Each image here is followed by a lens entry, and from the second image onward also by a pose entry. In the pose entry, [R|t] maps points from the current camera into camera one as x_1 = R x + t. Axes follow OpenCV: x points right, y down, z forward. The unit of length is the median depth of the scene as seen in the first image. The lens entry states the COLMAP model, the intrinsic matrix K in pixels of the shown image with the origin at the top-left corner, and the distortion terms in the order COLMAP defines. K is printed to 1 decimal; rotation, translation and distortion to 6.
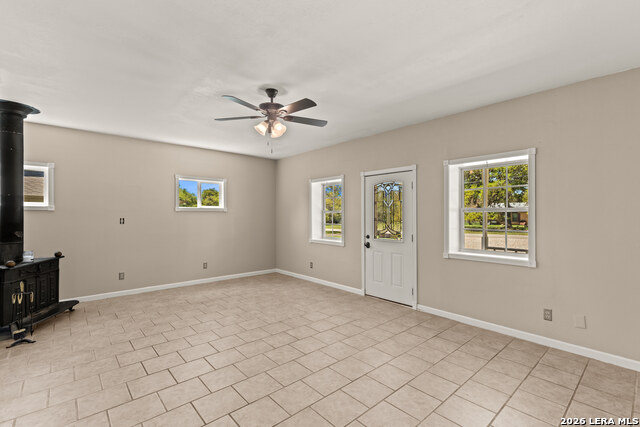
lens RADIAL K [[289.7, 0, 325.1], [0, 289.7, 214.4], [0, 0, 1]] dist [0.001550, -0.000058]
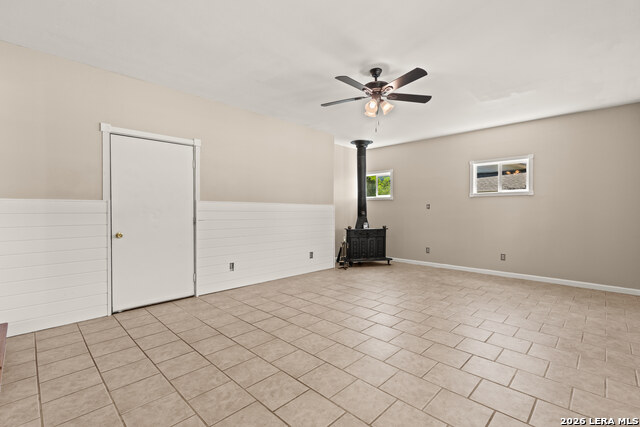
lens RADIAL K [[289.7, 0, 325.1], [0, 289.7, 214.4], [0, 0, 1]] dist [0.001550, -0.000058]
pose [[0.063848, 0.010645, -0.997903, 0.710519], [0.002203, 0.999939, 0.010808, 0.057386], [0.997957, -0.002889, 0.063821, 0.646988]]
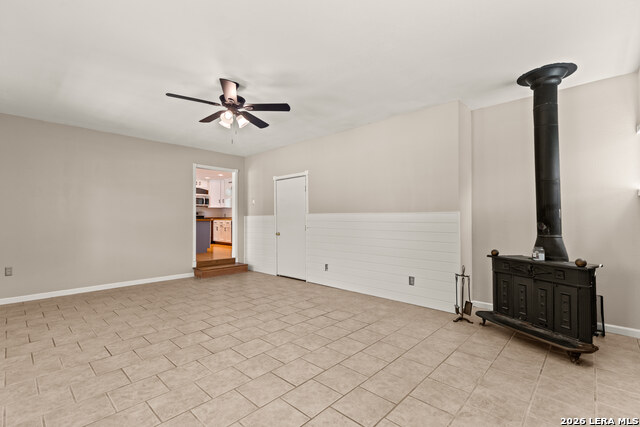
lens RADIAL K [[289.7, 0, 325.1], [0, 289.7, 214.4], [0, 0, 1]] dist [0.001550, -0.000058]
pose [[-0.995921, -0.005829, -0.090045, -0.364591], [-0.003549, 0.999670, -0.025456, 0.059193], [0.090164, -0.025032, -0.995612, 1.767375]]
